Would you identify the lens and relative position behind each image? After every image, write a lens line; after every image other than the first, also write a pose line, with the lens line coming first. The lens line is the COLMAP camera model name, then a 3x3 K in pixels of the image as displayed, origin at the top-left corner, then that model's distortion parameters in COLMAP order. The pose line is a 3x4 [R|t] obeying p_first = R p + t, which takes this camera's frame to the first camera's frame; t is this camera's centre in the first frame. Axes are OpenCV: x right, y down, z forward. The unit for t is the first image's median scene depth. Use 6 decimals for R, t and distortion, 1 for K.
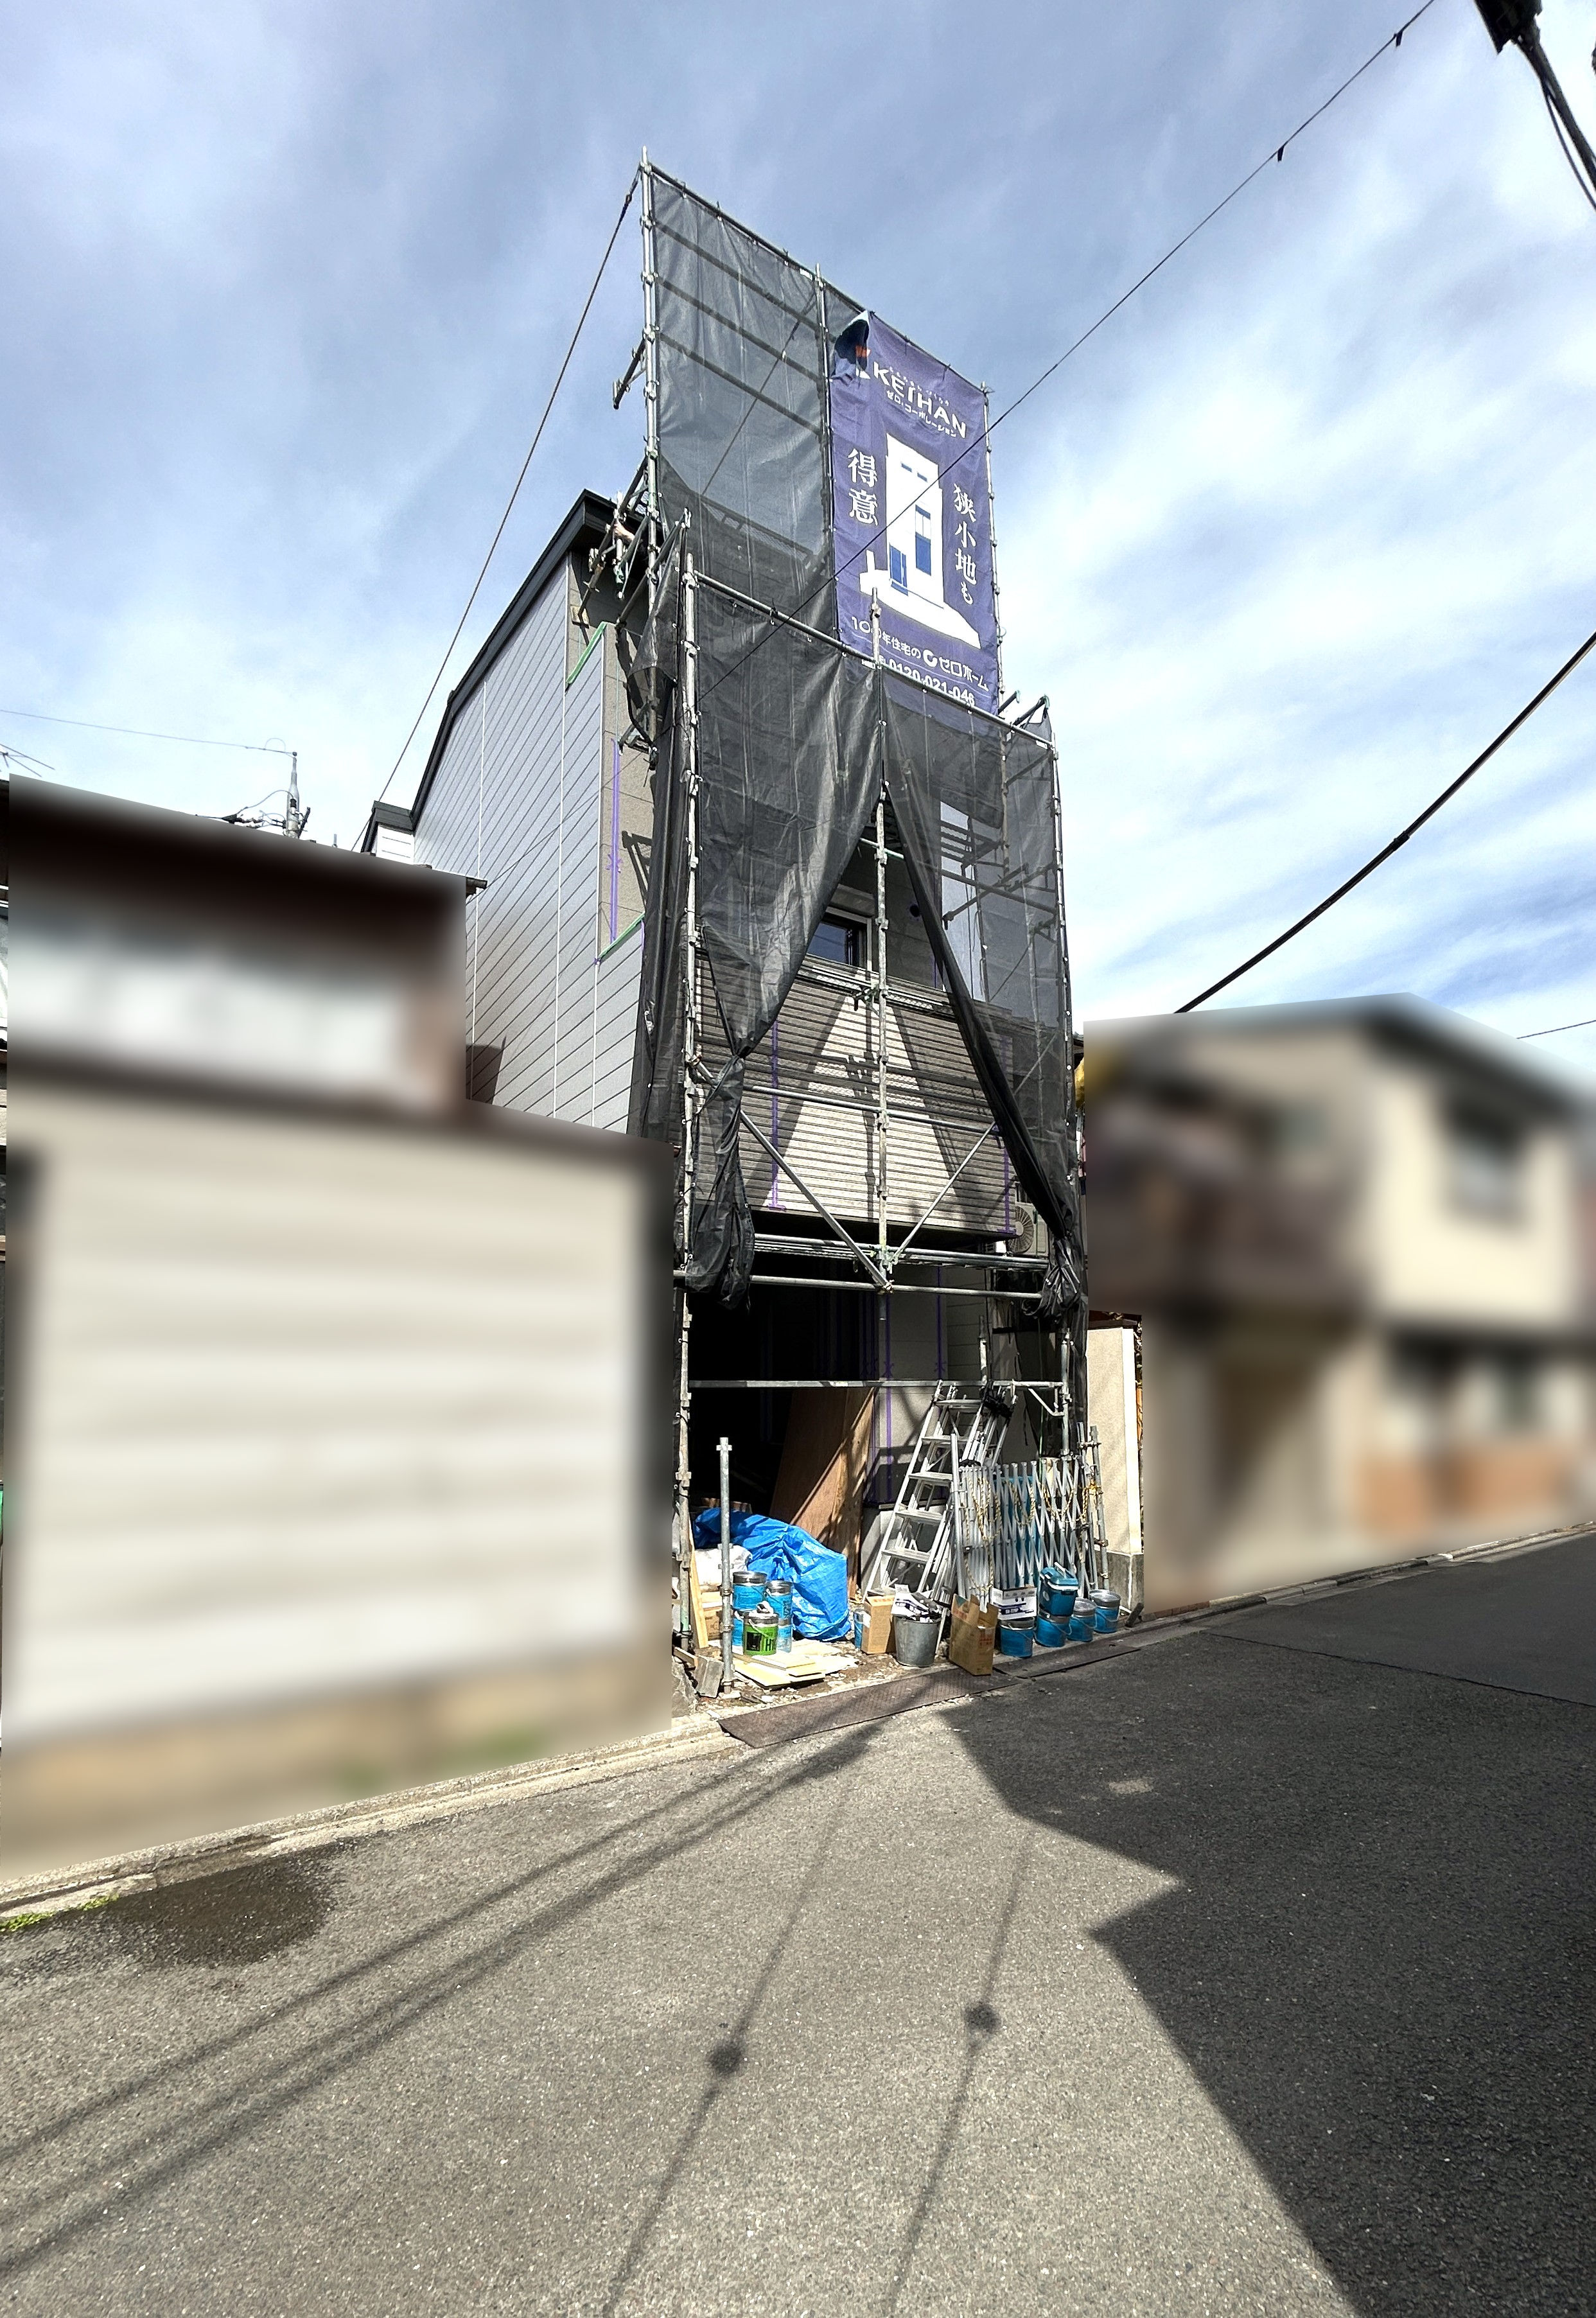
lens RADIAL K [[1059.6, 0, 799.5], [0, 1059.6, 1271.1], [0, 0, 1]] dist [-0.003611, 0.000406]
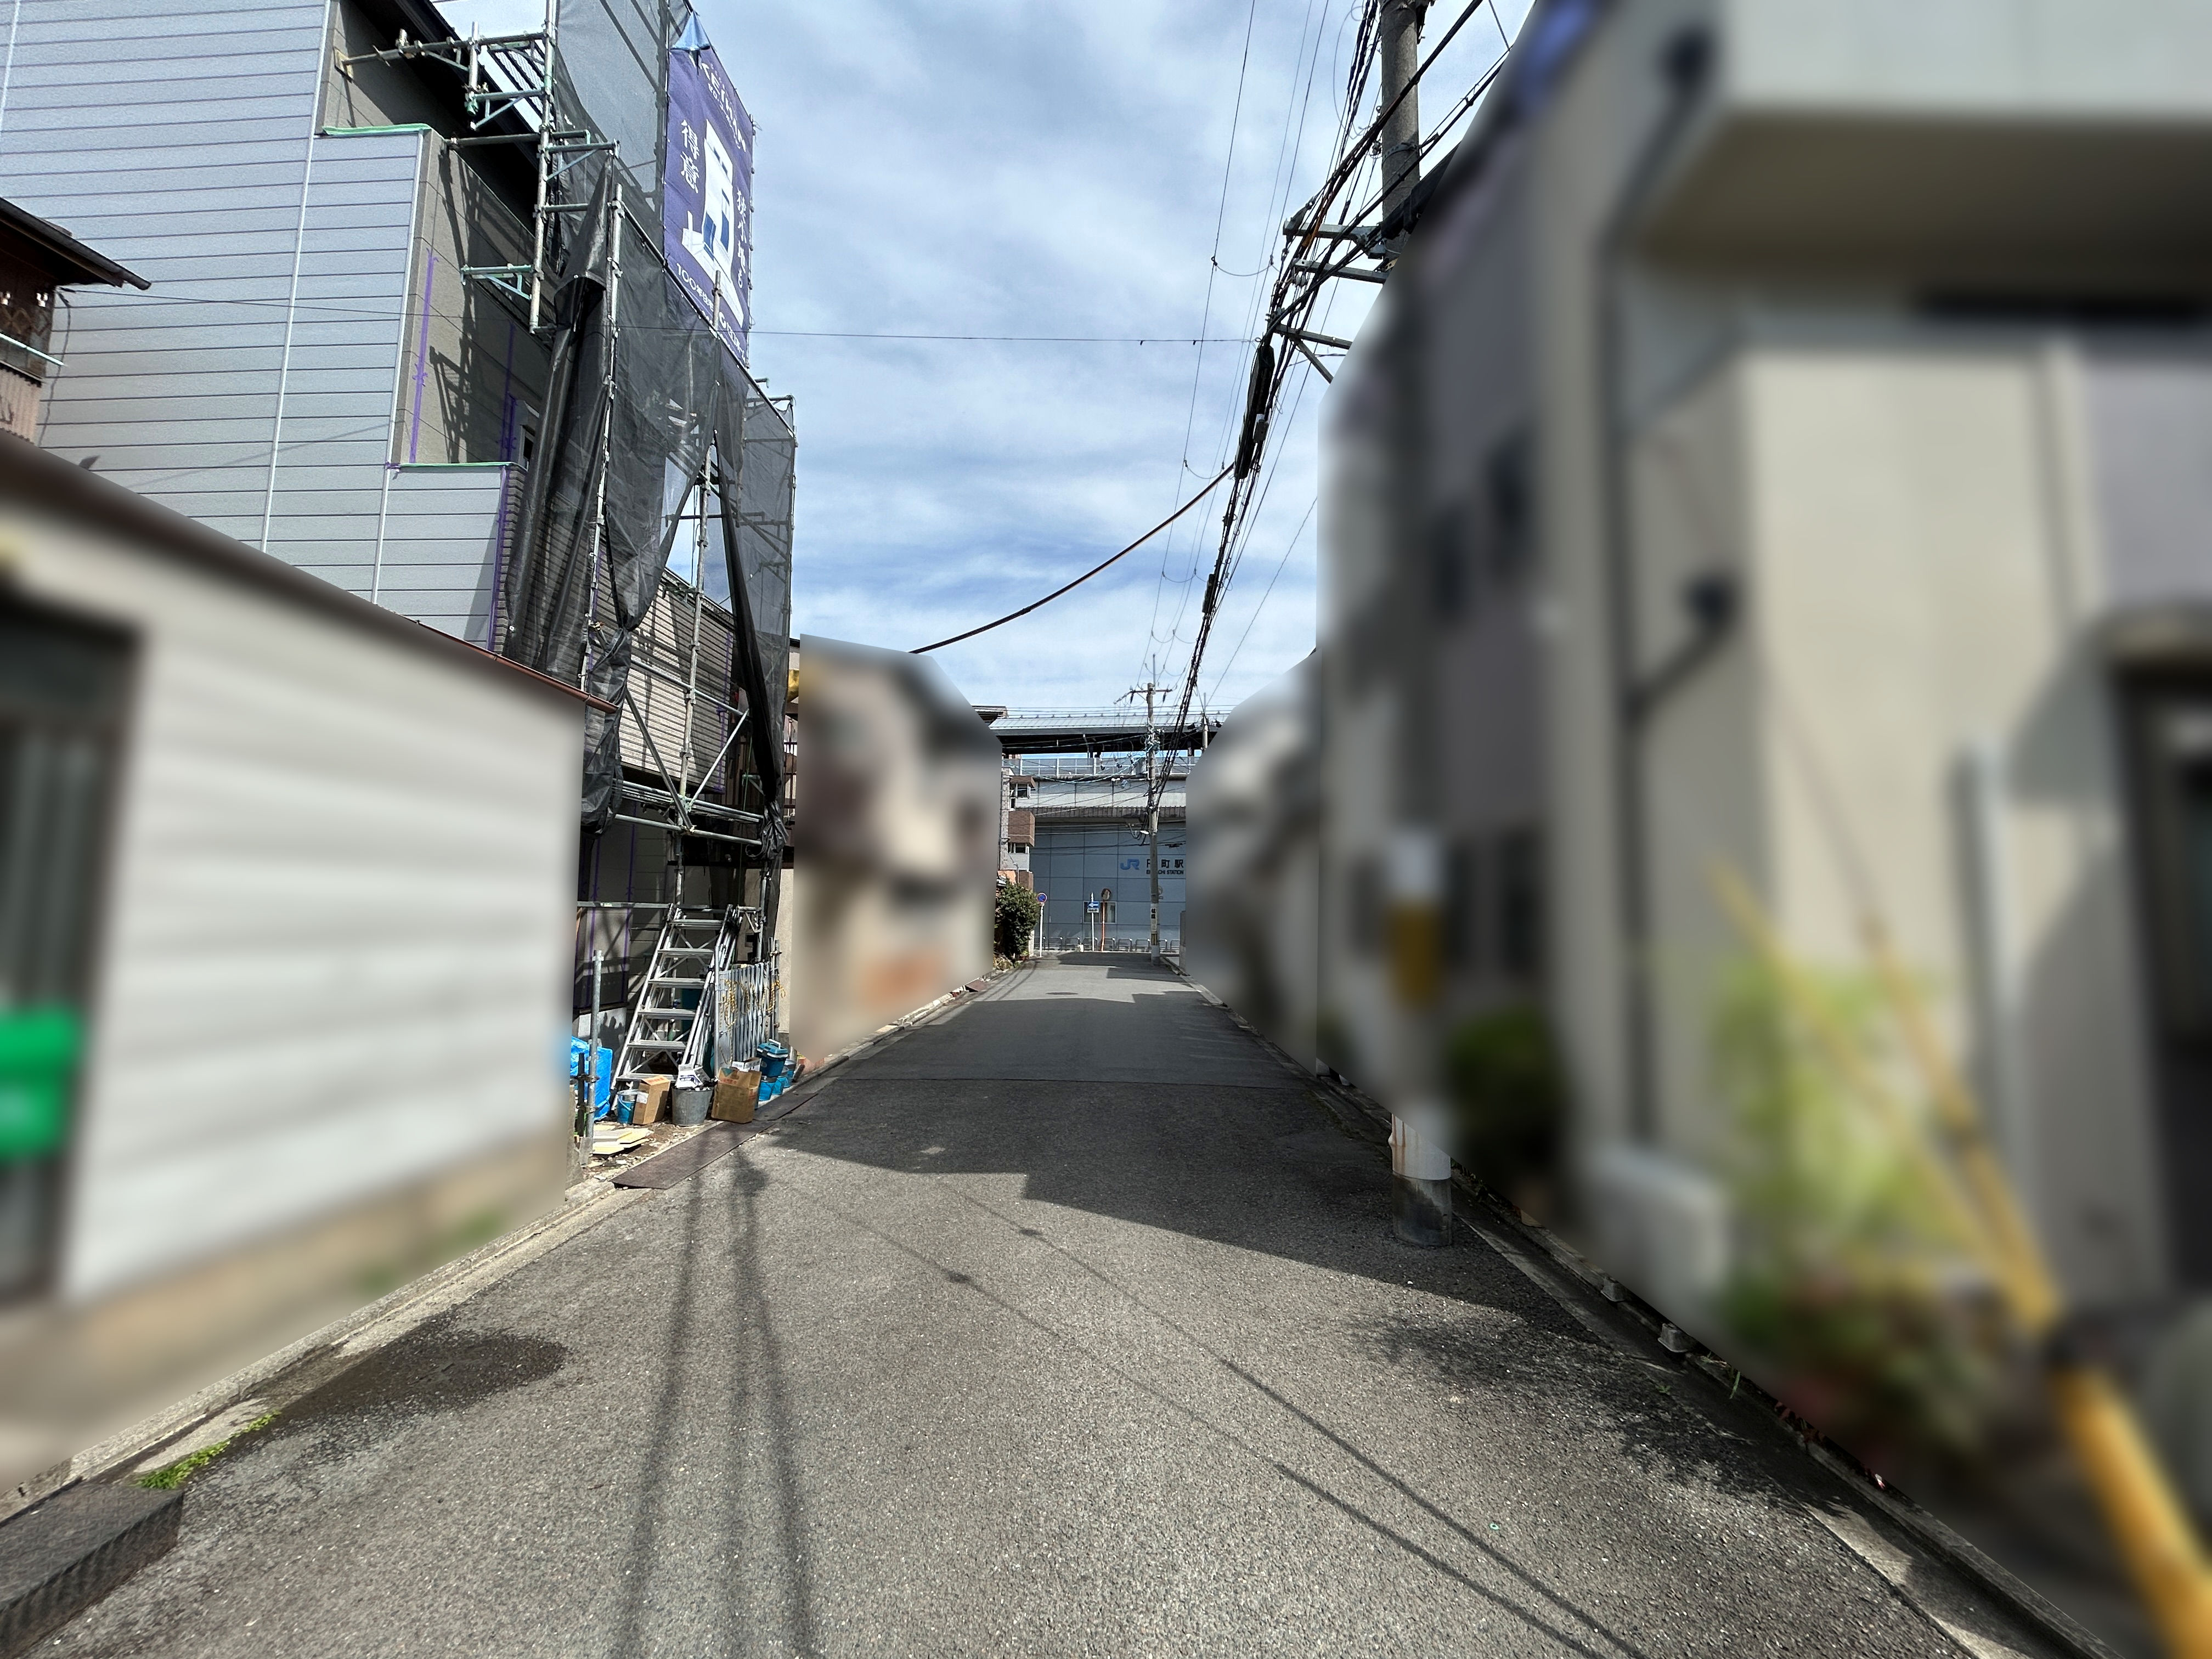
lens RADIAL K [[895.9, 0, 1106.0], [0, 895.9, 829.5], [0, 0, 1]] dist [-0.000662, -0.000720]
pose [[0.622332, 0.087782, 0.777816, -0.666498], [-0.103843, 0.994167, -0.029113, -0.009799], [-0.775835, -0.062653, 0.627817, -0.081356]]
